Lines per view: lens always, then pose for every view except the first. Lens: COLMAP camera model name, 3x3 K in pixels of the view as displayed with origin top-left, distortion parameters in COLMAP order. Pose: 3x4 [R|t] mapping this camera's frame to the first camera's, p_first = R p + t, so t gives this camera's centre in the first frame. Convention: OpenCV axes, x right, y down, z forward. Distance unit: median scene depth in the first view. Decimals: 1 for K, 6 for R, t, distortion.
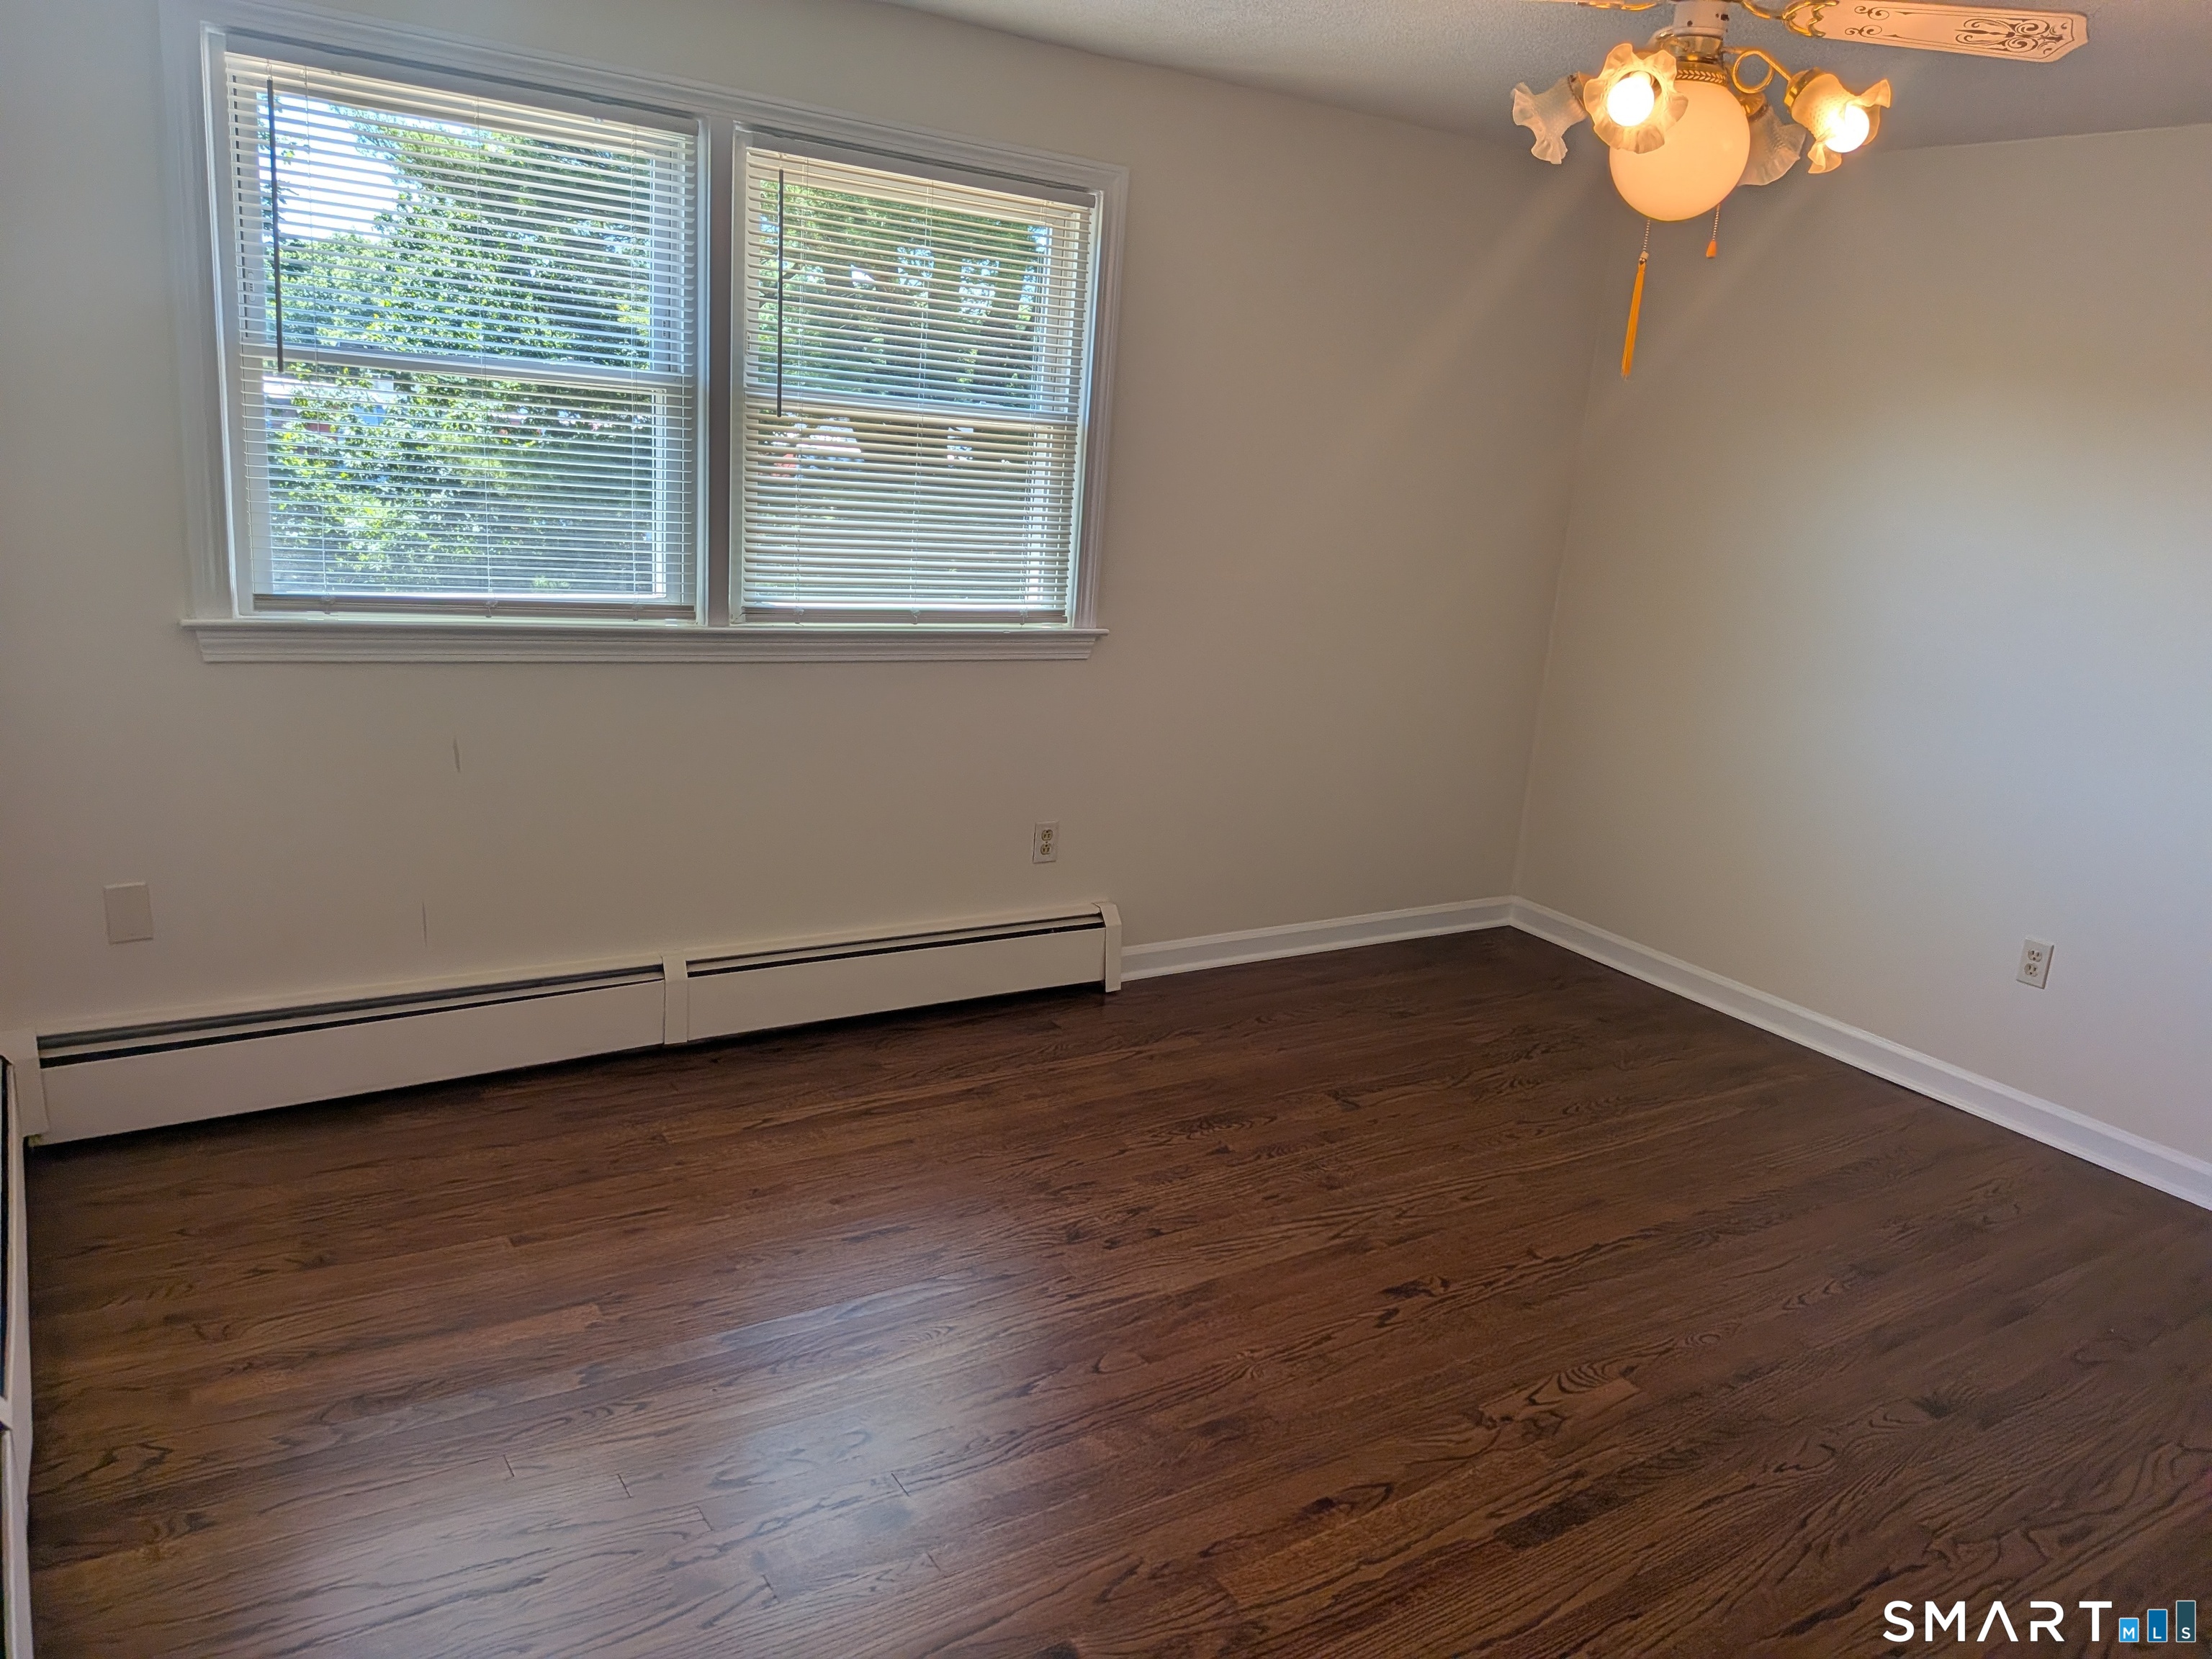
lens RADIAL K [[1621.8, 0, 1081.5], [0, 1621.8, 824.9], [0, 0, 1]] dist [0.067755, -0.091504]
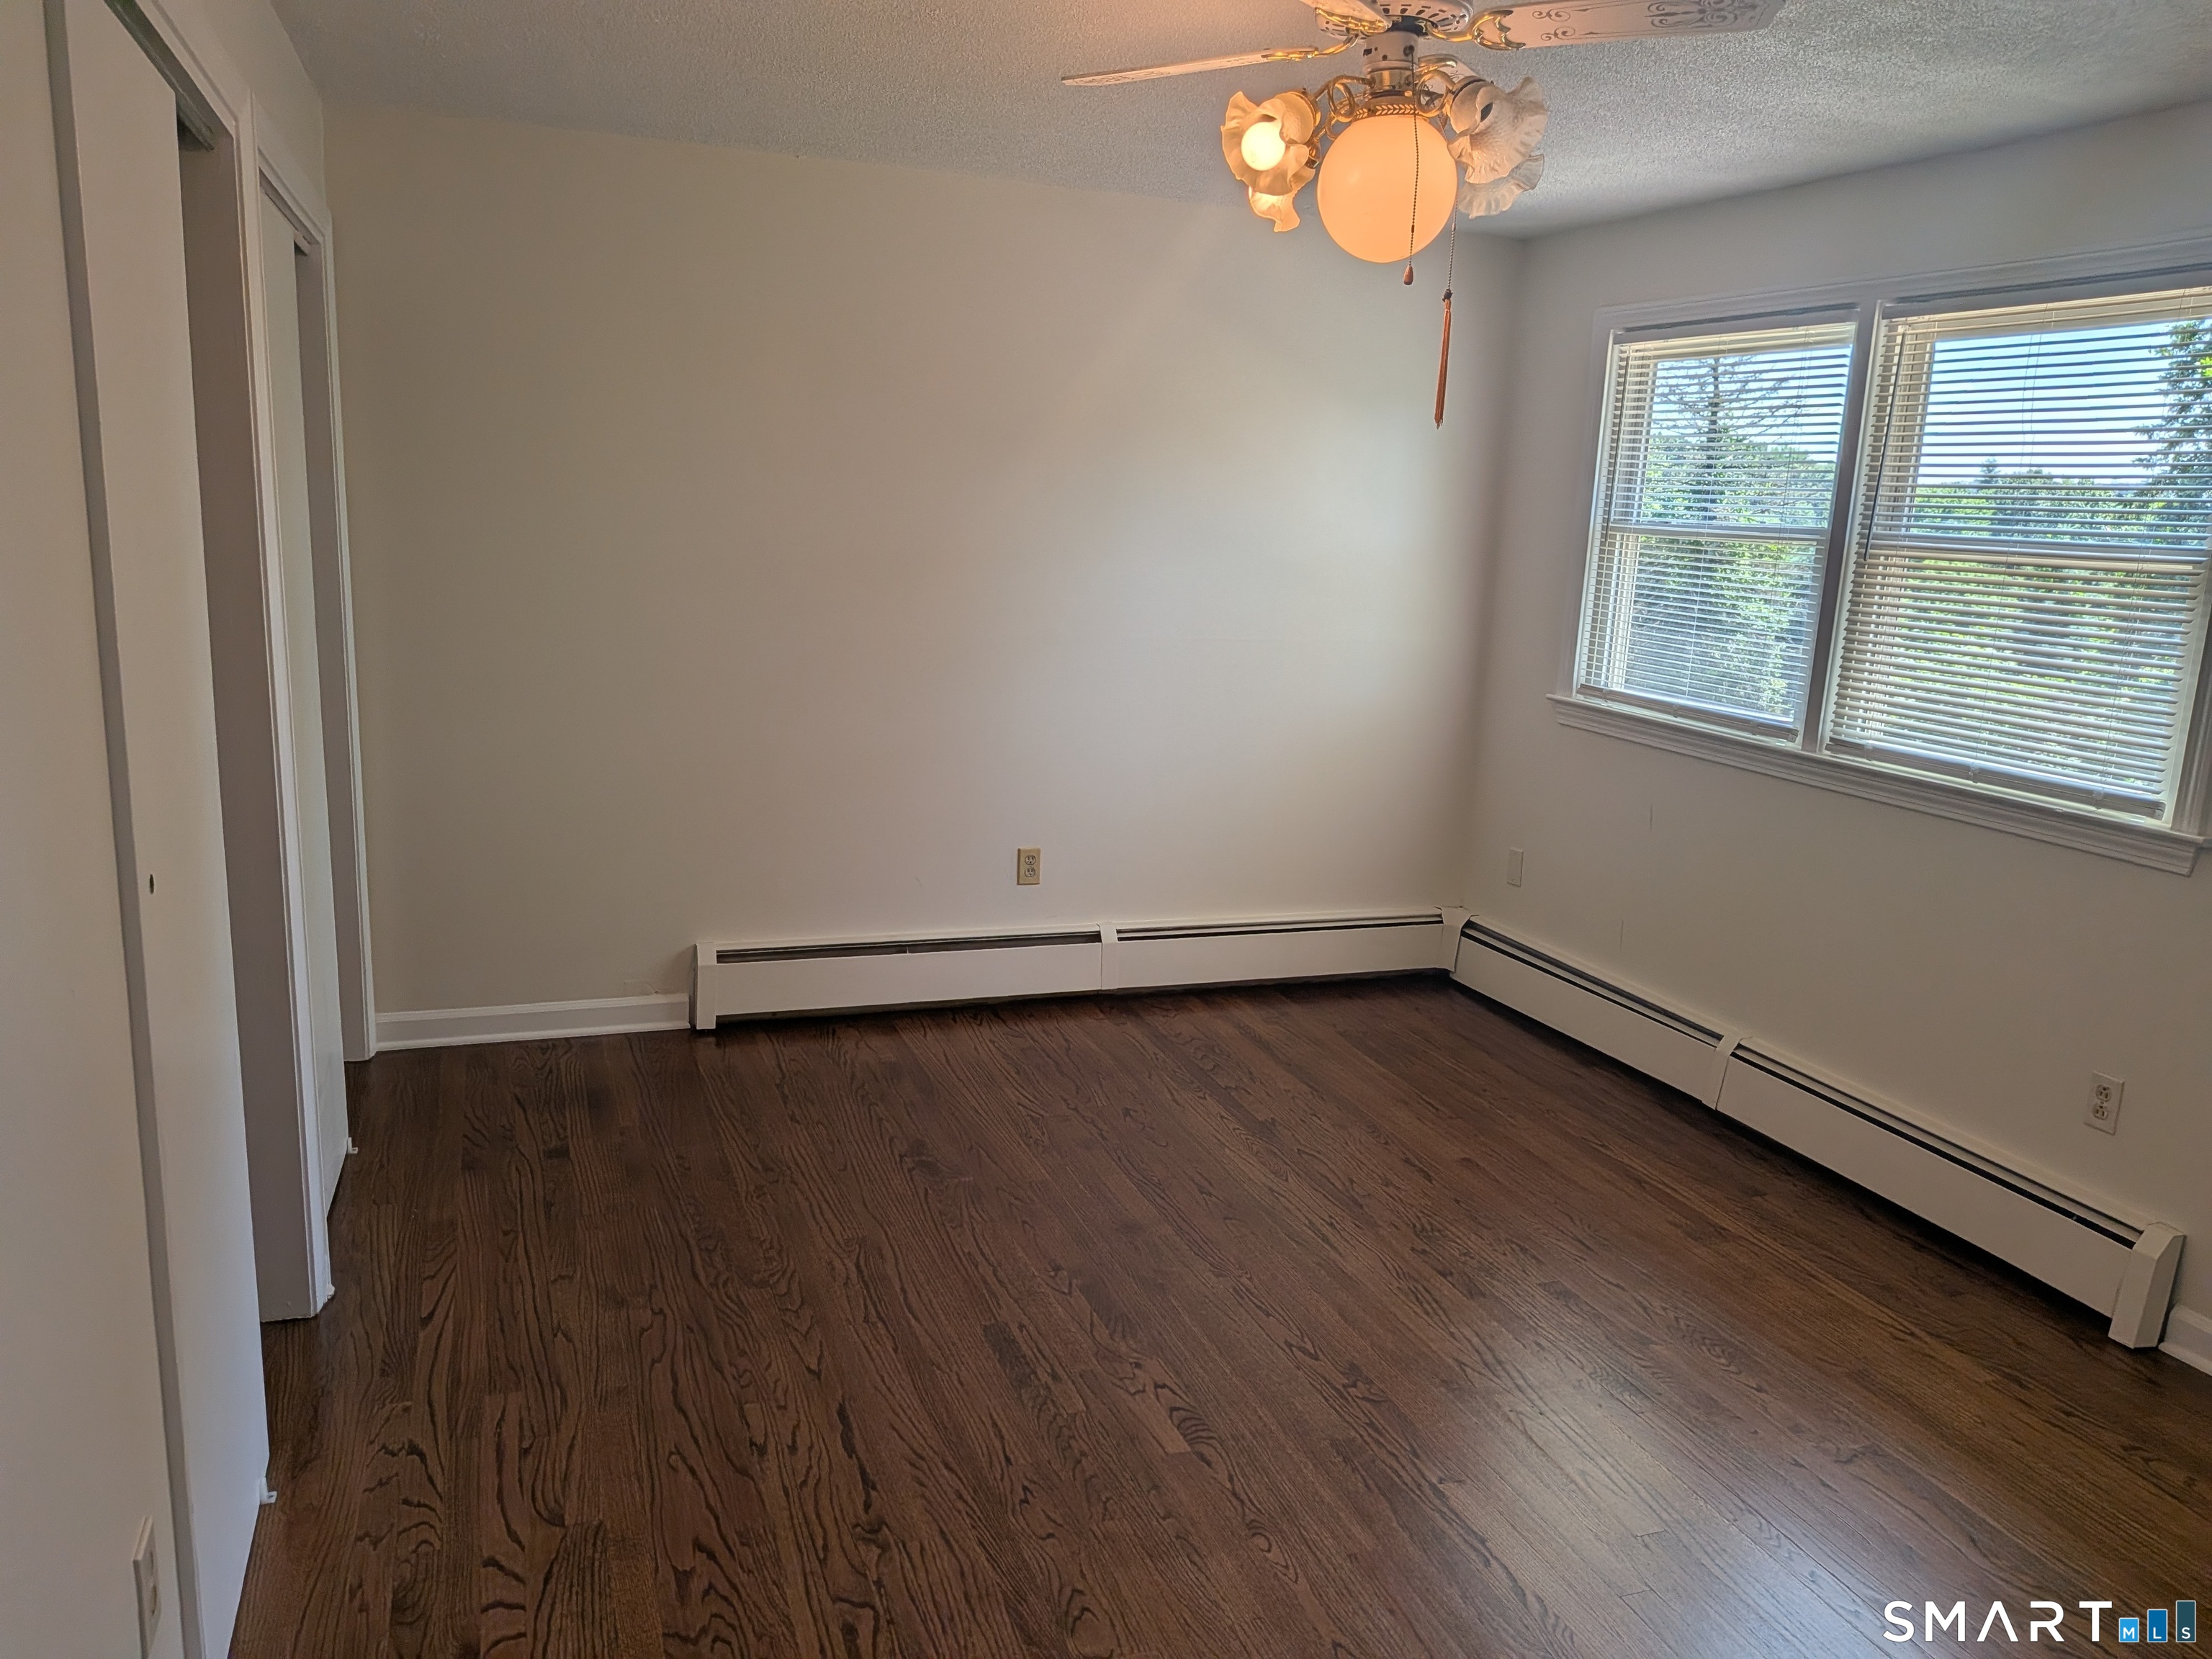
lens RADIAL K [[1518.6, 0, 1113.5], [0, 1518.6, 848.0], [0, 0, 1]] dist [0.089505, -0.110028]
pose [[-0.195570, 0.124026, -0.972815, 0.884279], [-0.303201, 0.935724, 0.180251, -0.106033], [0.932642, 0.330210, -0.145395, 0.736515]]
